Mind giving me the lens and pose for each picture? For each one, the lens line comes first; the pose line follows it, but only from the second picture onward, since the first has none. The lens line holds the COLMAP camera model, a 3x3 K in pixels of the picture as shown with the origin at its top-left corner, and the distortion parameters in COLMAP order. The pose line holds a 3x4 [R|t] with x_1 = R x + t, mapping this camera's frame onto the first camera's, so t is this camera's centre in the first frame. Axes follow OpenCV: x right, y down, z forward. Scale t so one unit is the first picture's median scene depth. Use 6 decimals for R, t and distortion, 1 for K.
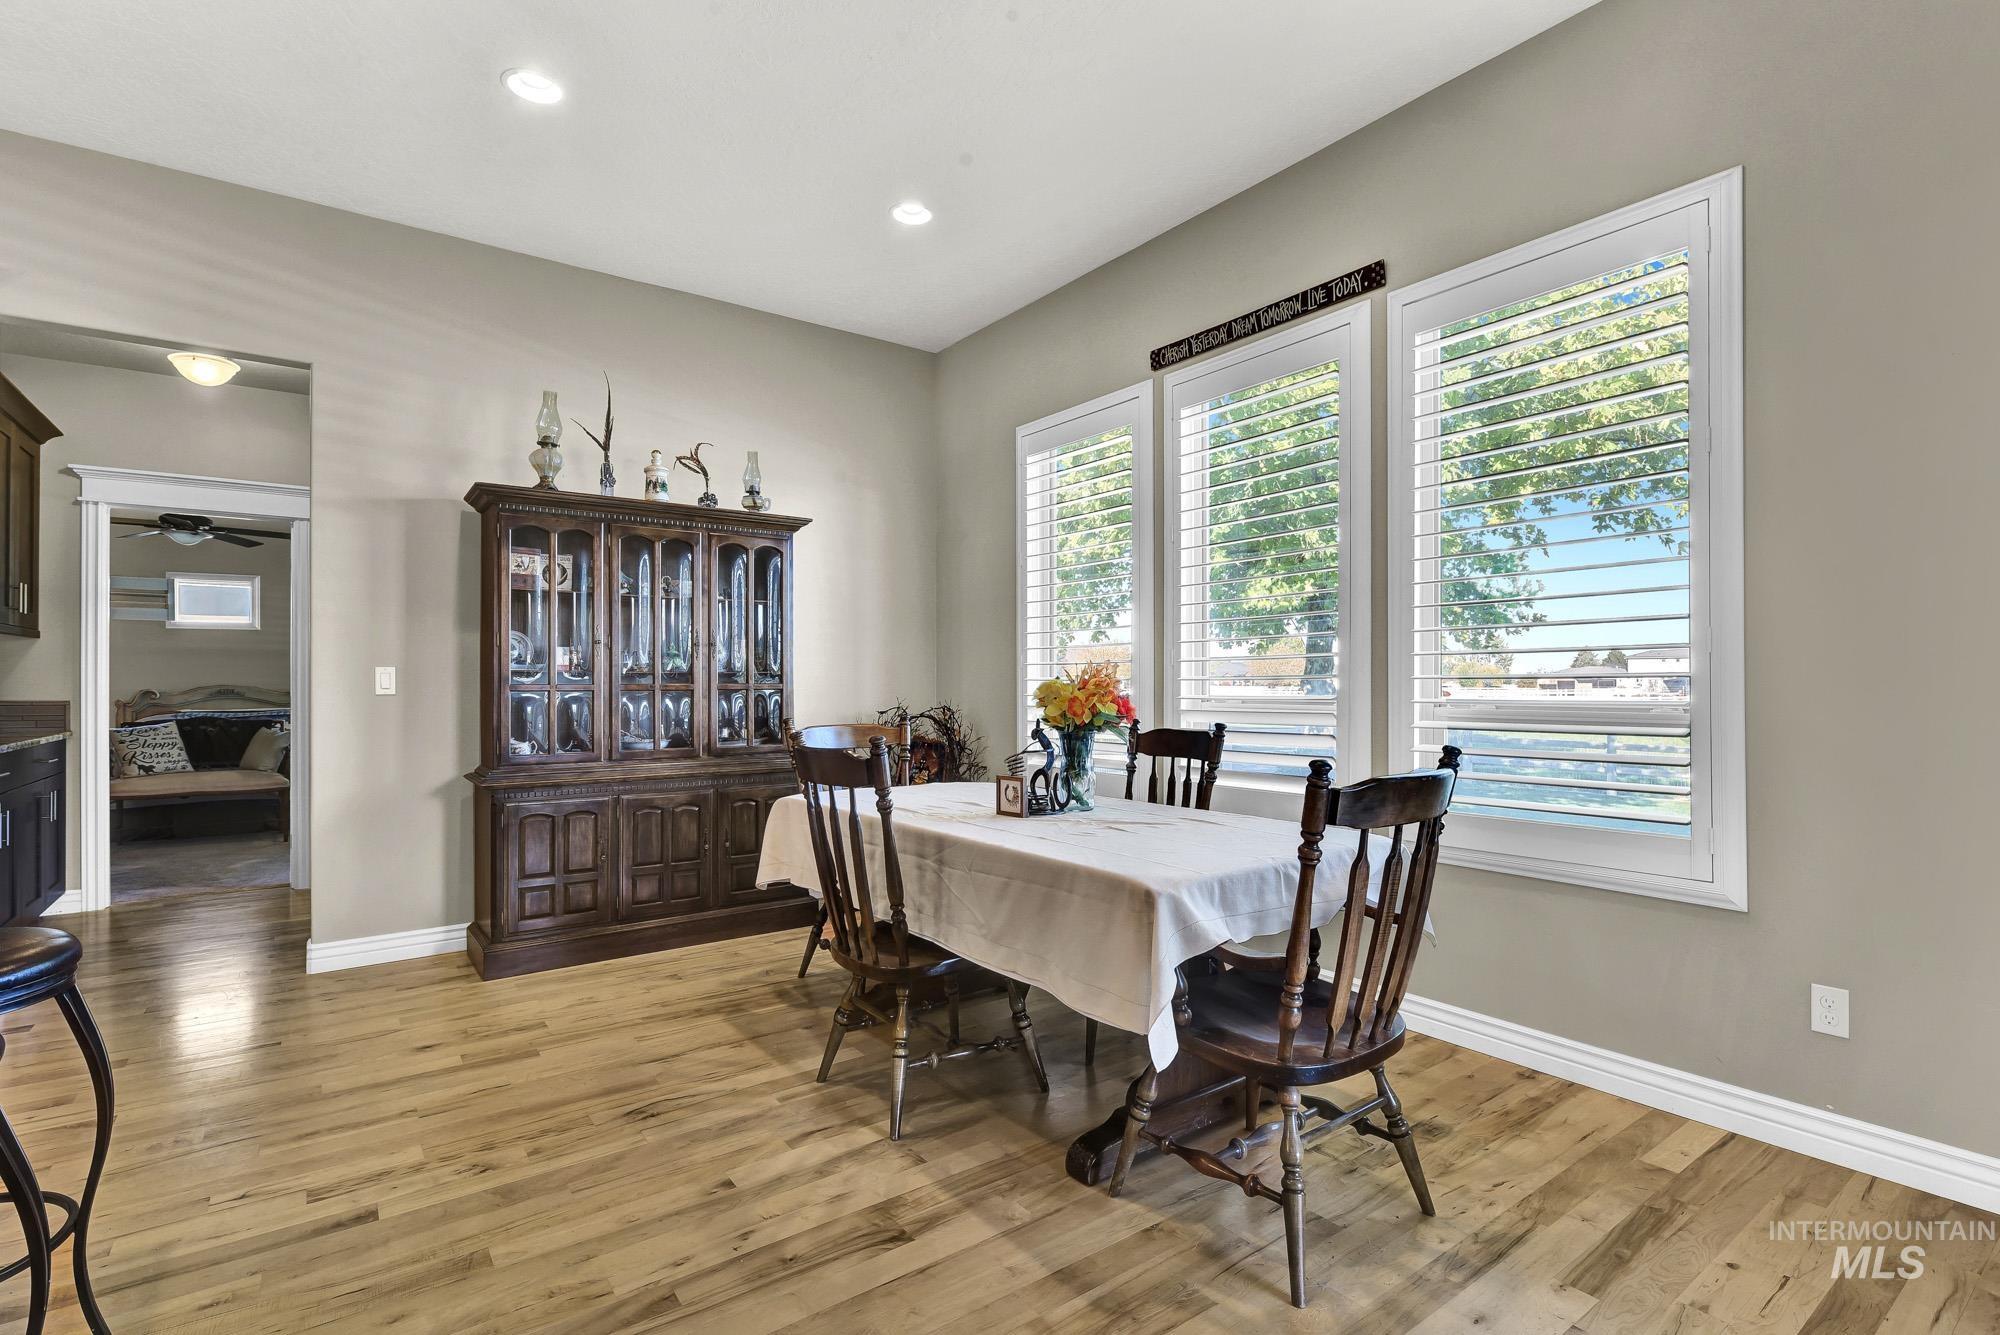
lens RADIAL K [[919.3, 0, 1005.4], [0, 919.3, 674.0], [0, 0, 1]] dist [0.002744, -0.000130]
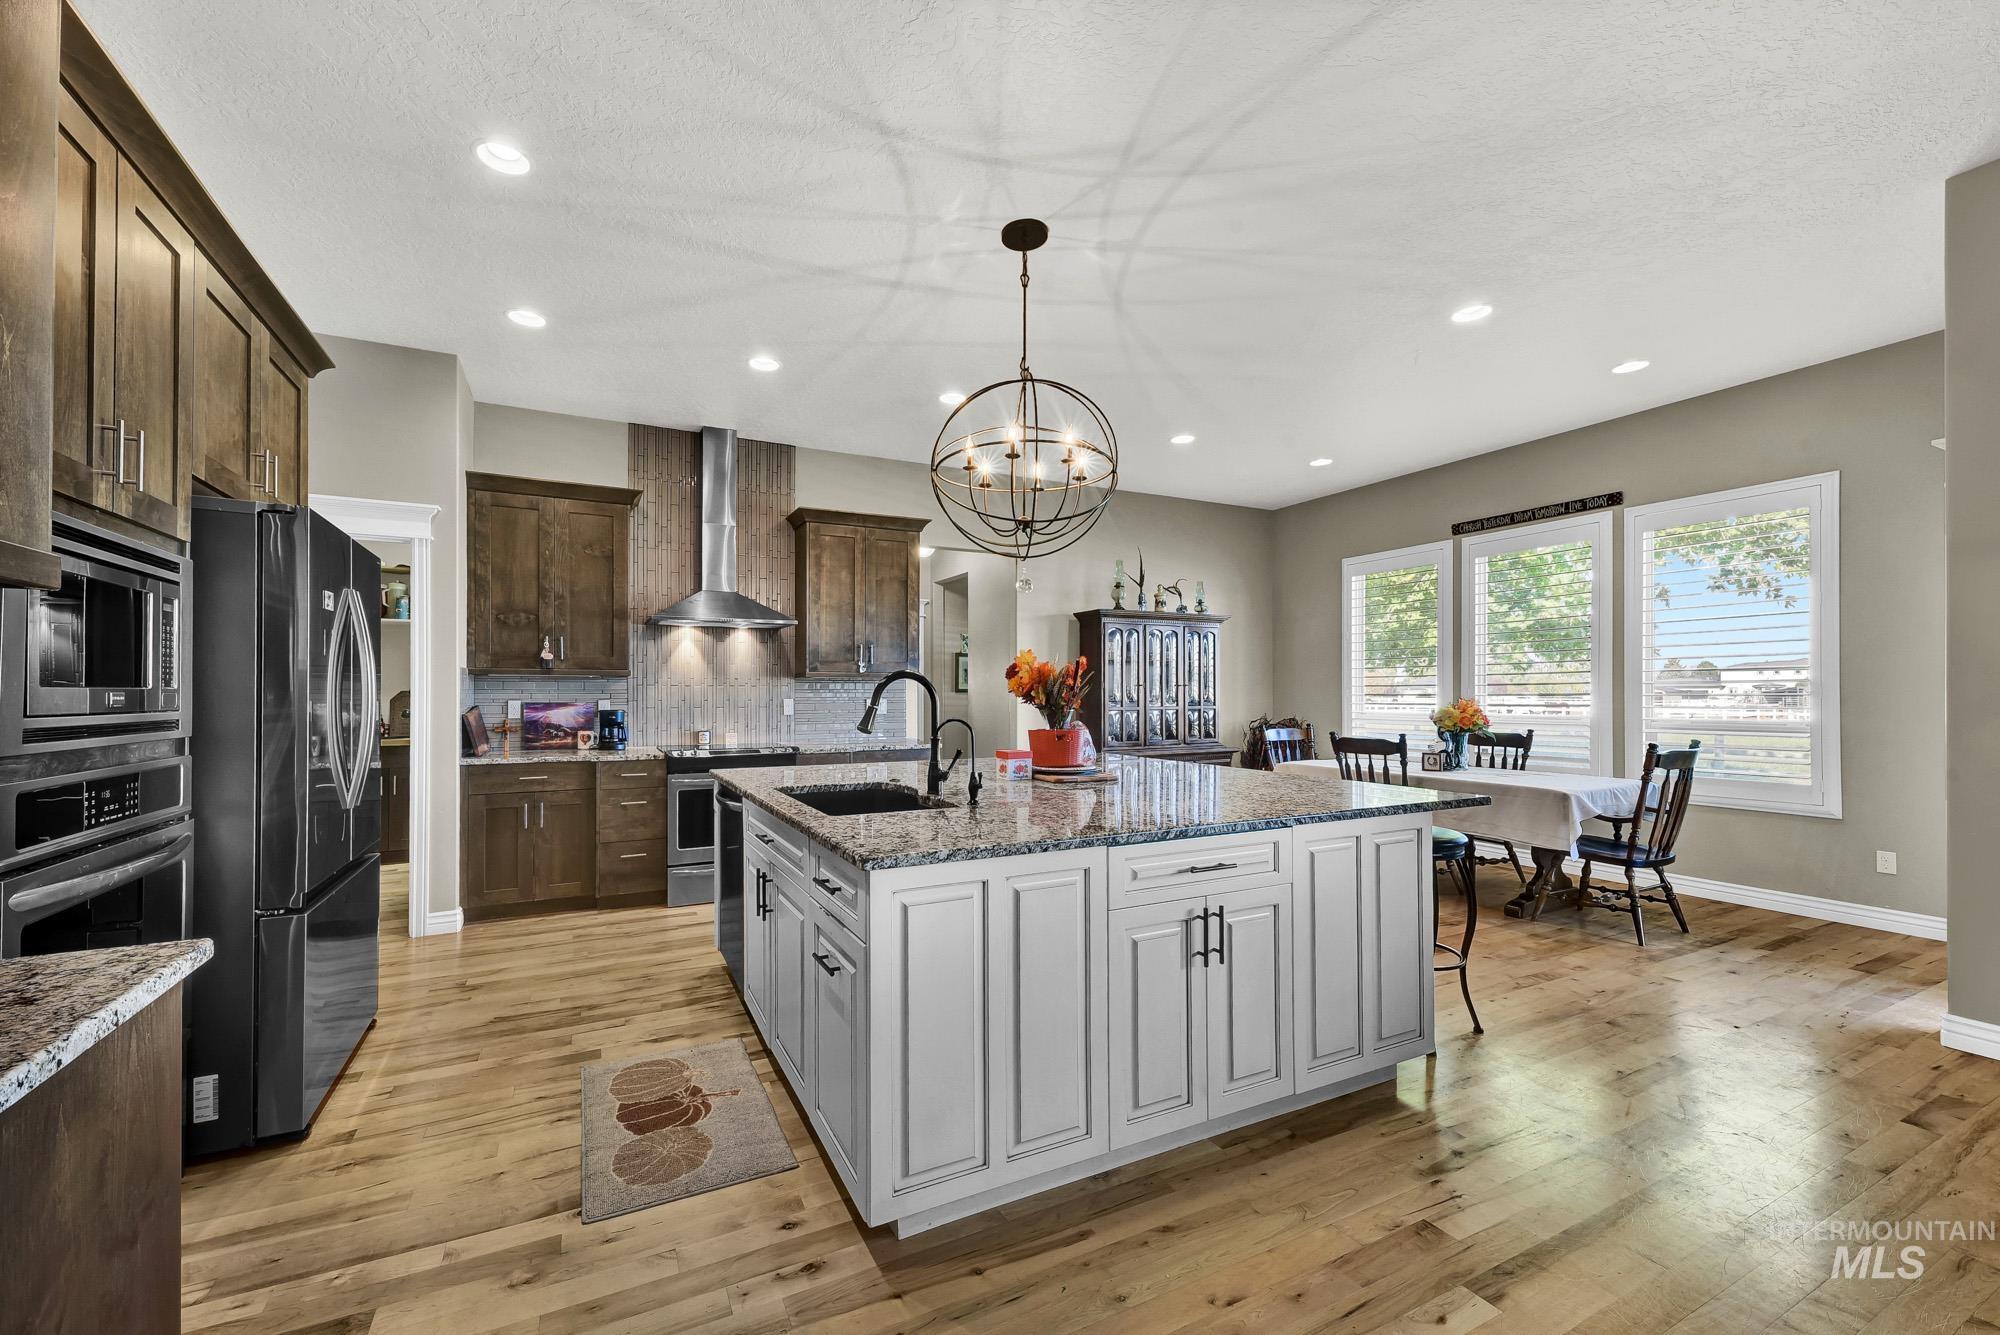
lens RADIAL K [[753.4, 0, 940.0], [0, 753.4, 694.6], [0, 0, 1]] dist [-0.009064, 0.001179]
pose [[0.978700, 0.001159, -0.205292, -0.549353], [0.000426, 0.999970, 0.007675, -0.028768], [0.205295, -0.007599, 0.978671, -0.686361]]
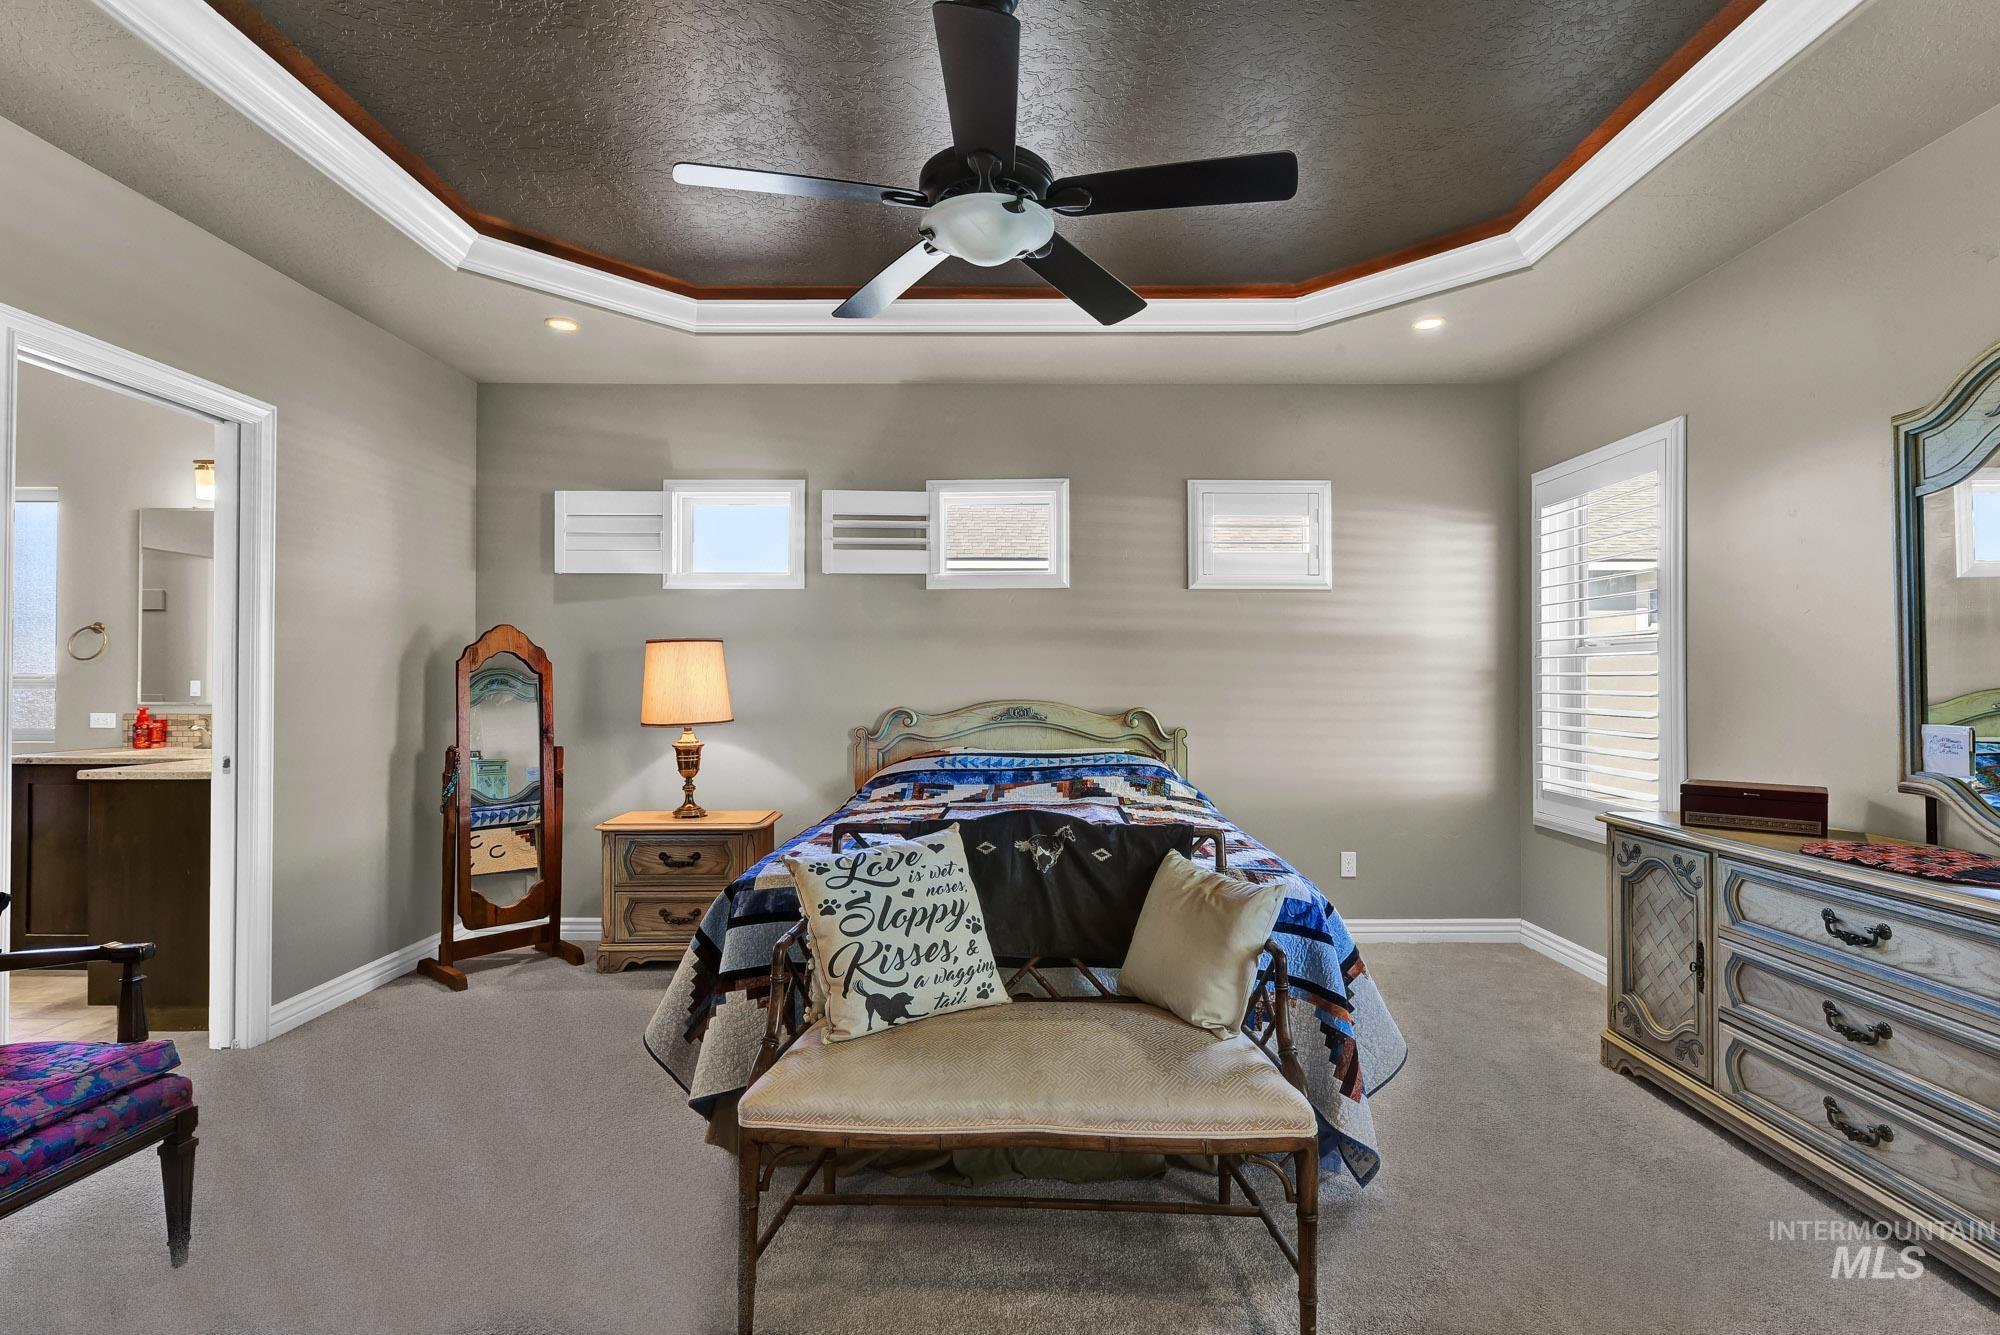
lens RADIAL K [[941.2, 0, 1011.6], [0, 941.2, 668.1], [0, 0, 1]] dist [0.005741, 0.000647]
pose [[0.803390, -0.003567, -0.595443, -1.205379], [-0.001455, 0.999967, -0.007953, -0.000640], [0.595452, 0.007256, 0.803358, 1.303955]]
